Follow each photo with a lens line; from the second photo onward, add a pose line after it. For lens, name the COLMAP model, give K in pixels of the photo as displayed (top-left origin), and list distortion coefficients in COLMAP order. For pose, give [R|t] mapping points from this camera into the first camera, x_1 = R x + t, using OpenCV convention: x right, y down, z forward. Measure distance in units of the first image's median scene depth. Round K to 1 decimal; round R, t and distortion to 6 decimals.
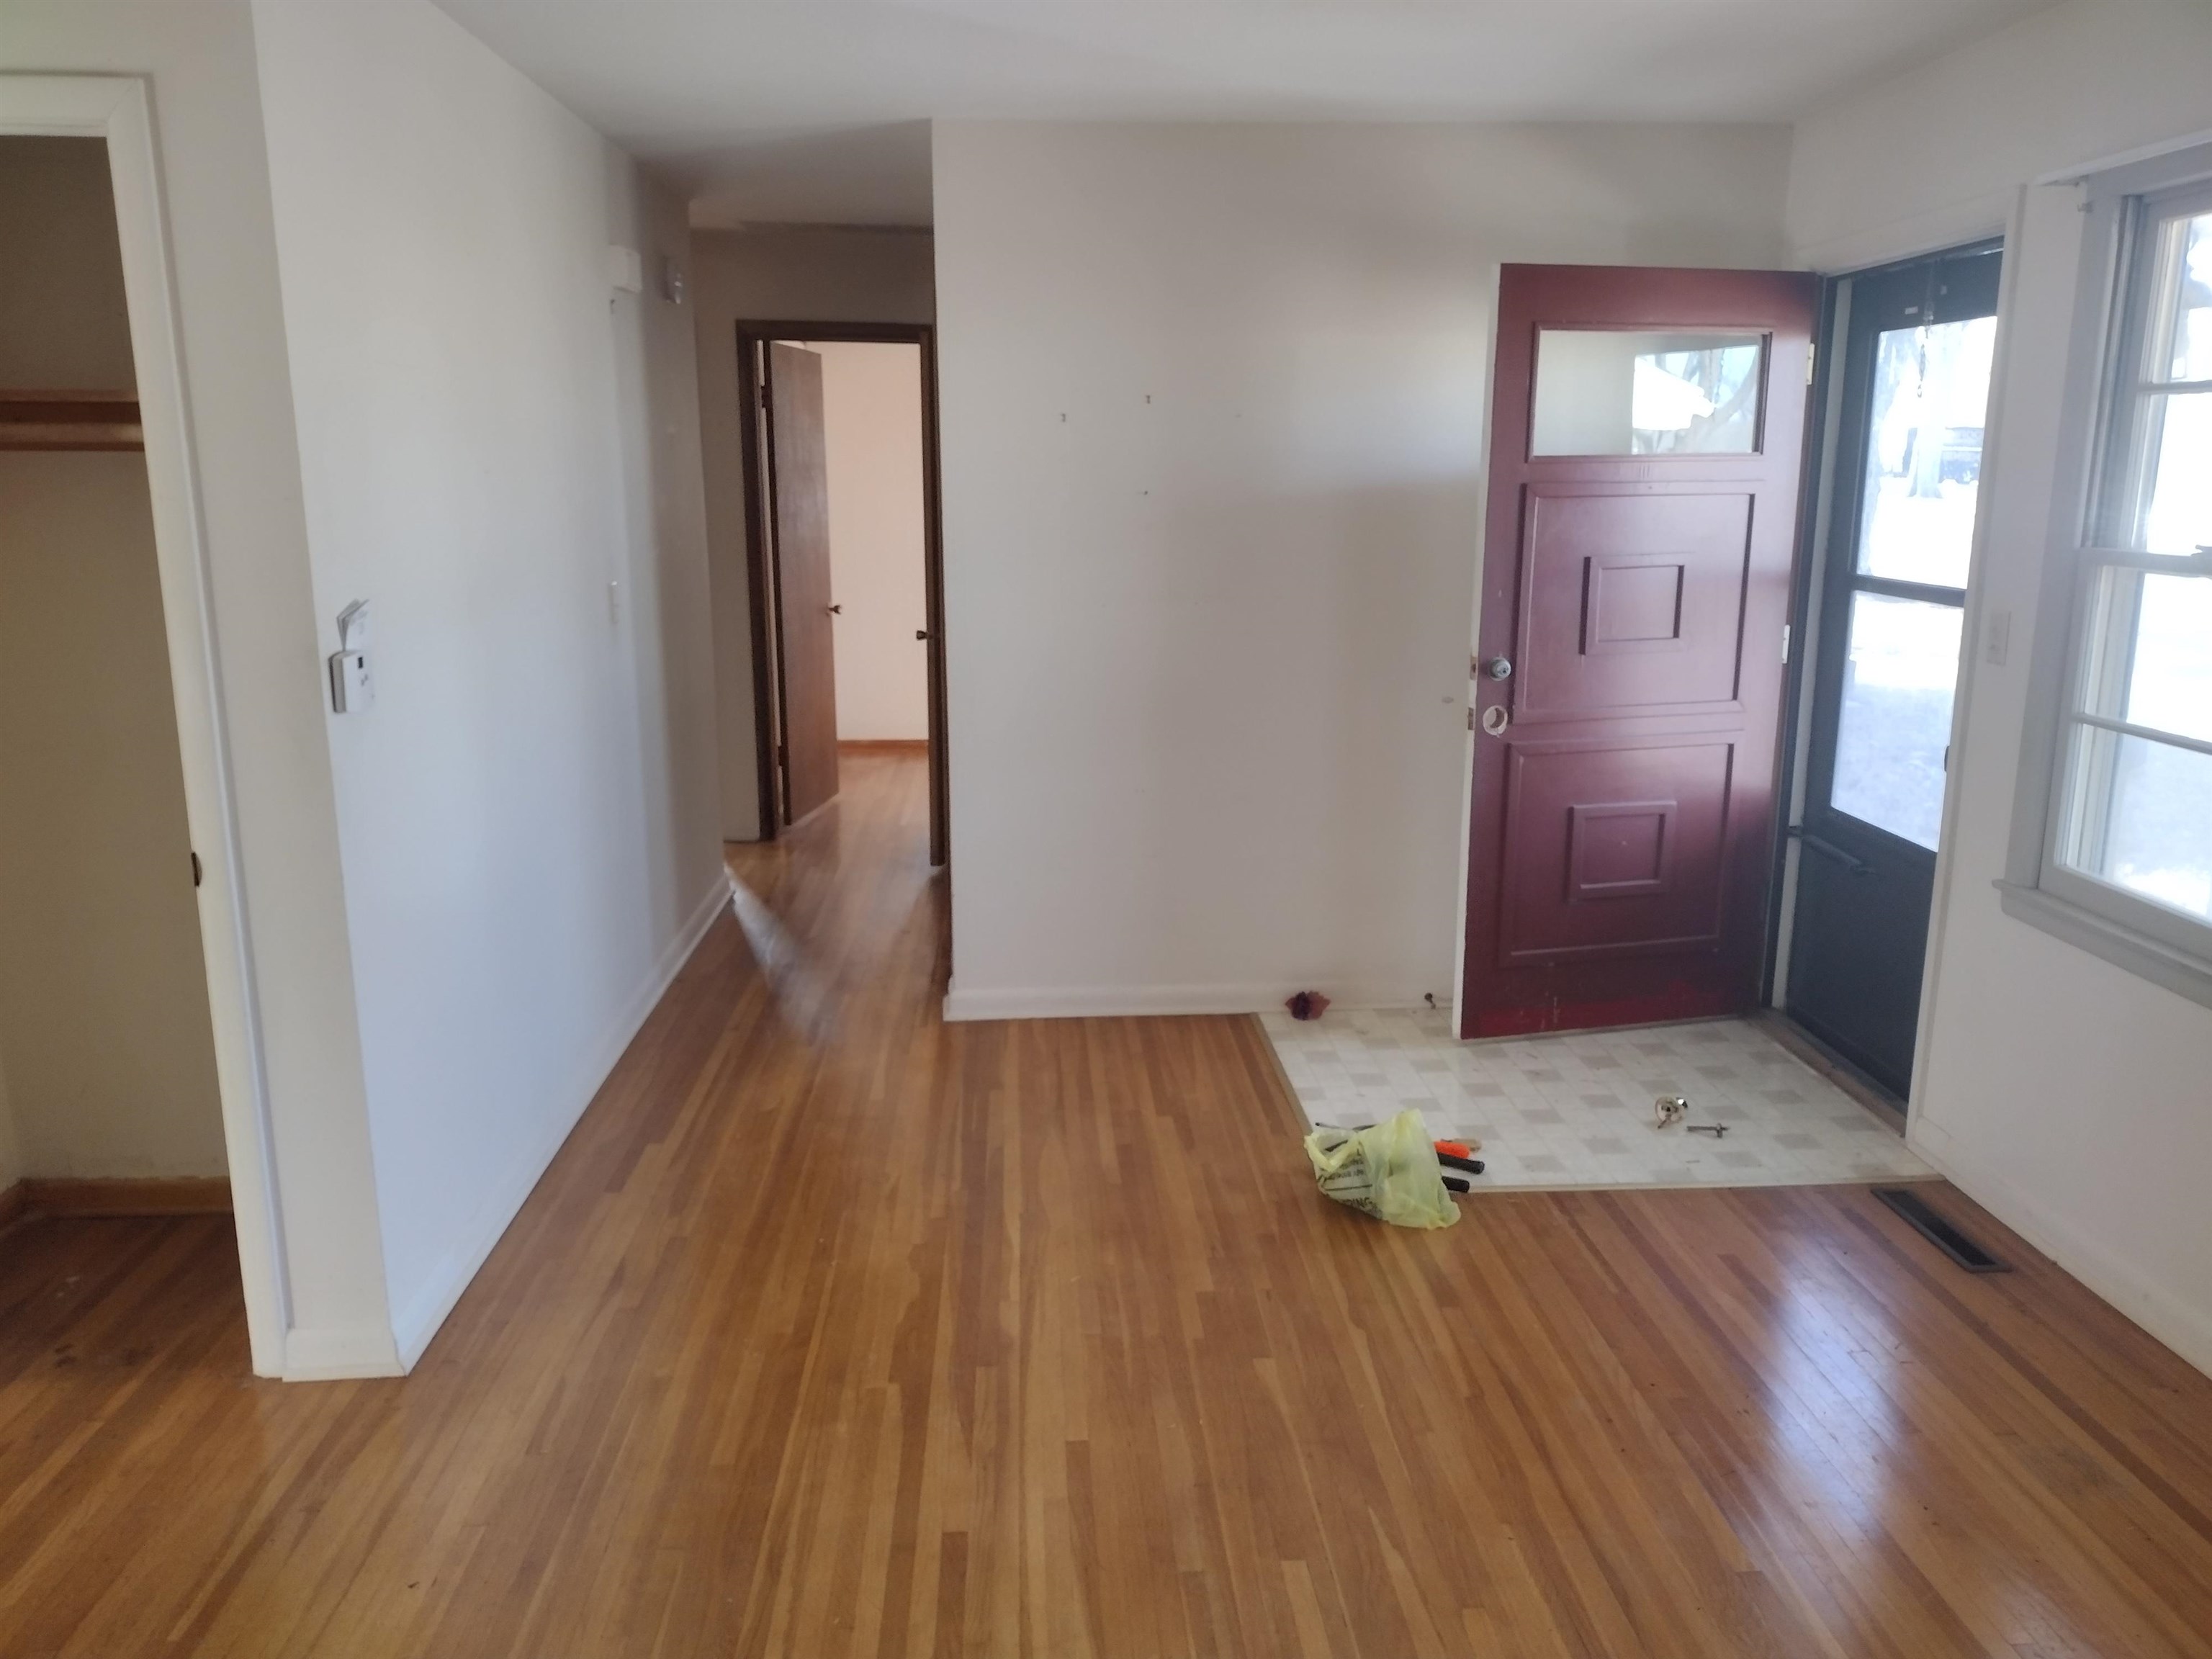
lens RADIAL K [[1675.1, 0, 1106.9], [0, 1675.1, 829.0], [0, 0, 1]] dist [0.040154, -0.041880]
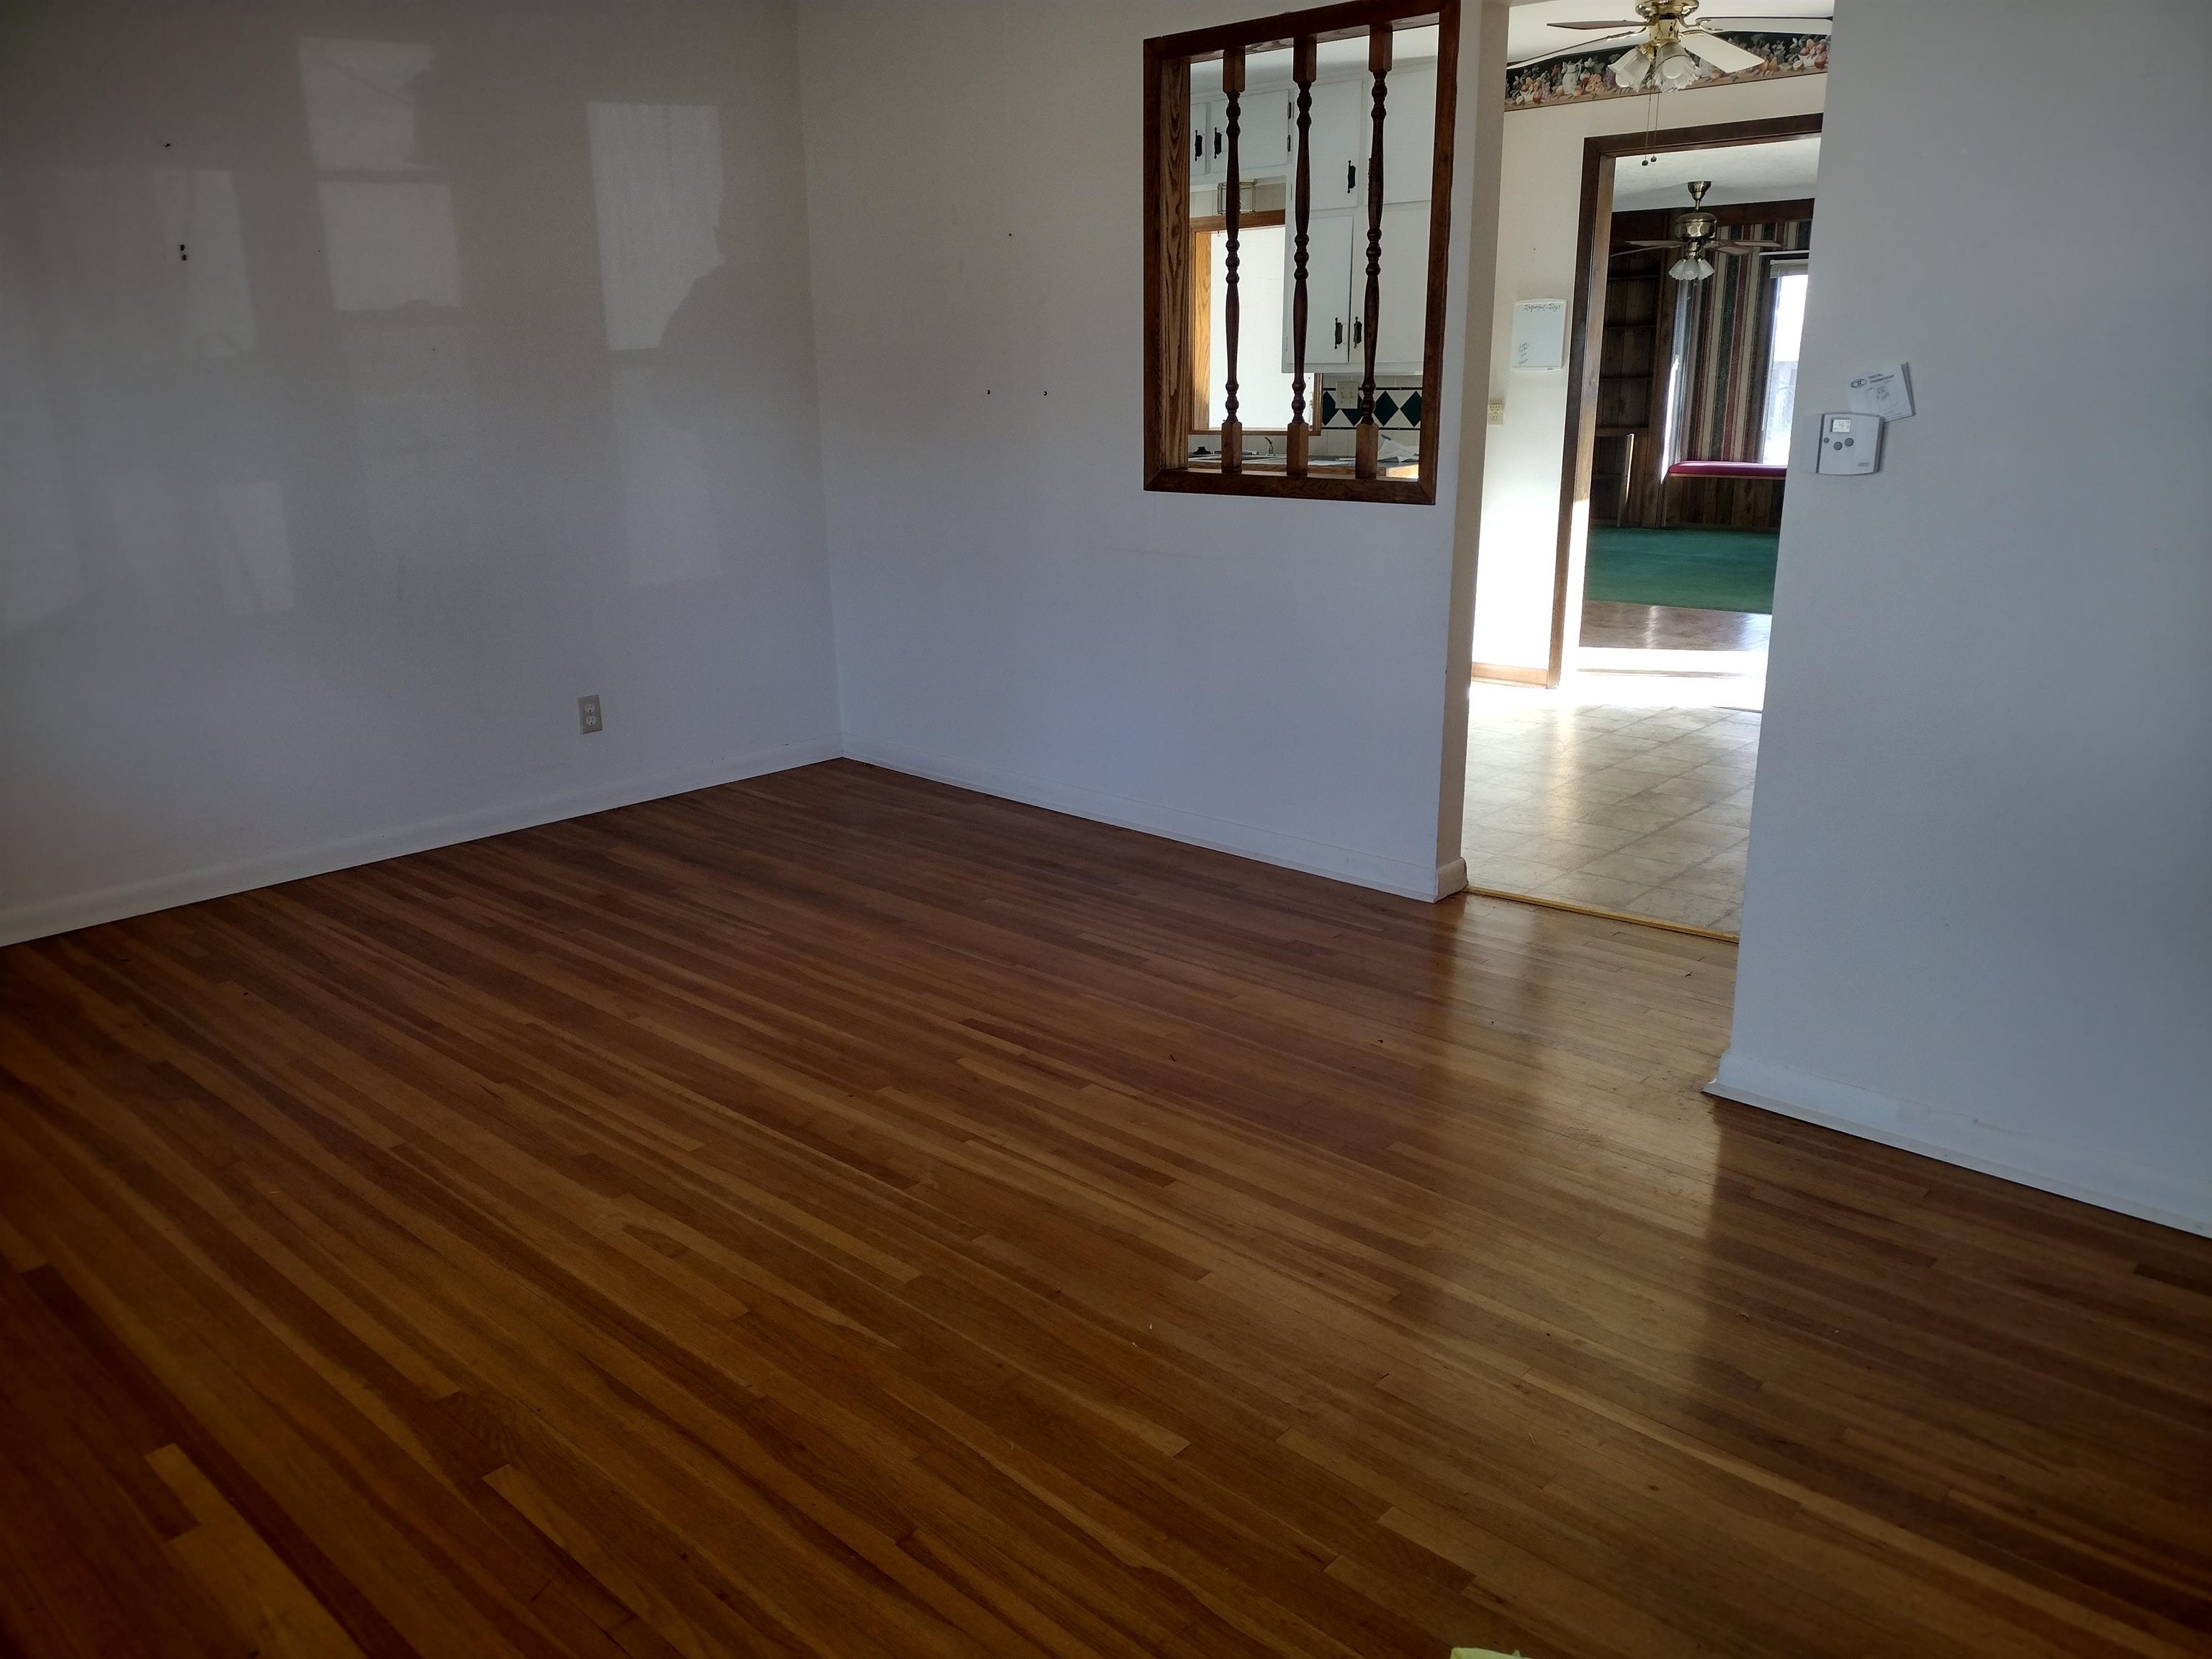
lens RADIAL K [[1675.1, 0, 1106.6], [0, 1675.1, 830.5], [0, 0, 1]] dist [0.040154, -0.041880]
pose [[-0.714546, 0.187069, -0.674114, 0.625122], [-0.145766, 0.902627, 0.404991, -0.237667], [0.684234, 0.387647, -0.617700, 1.496411]]
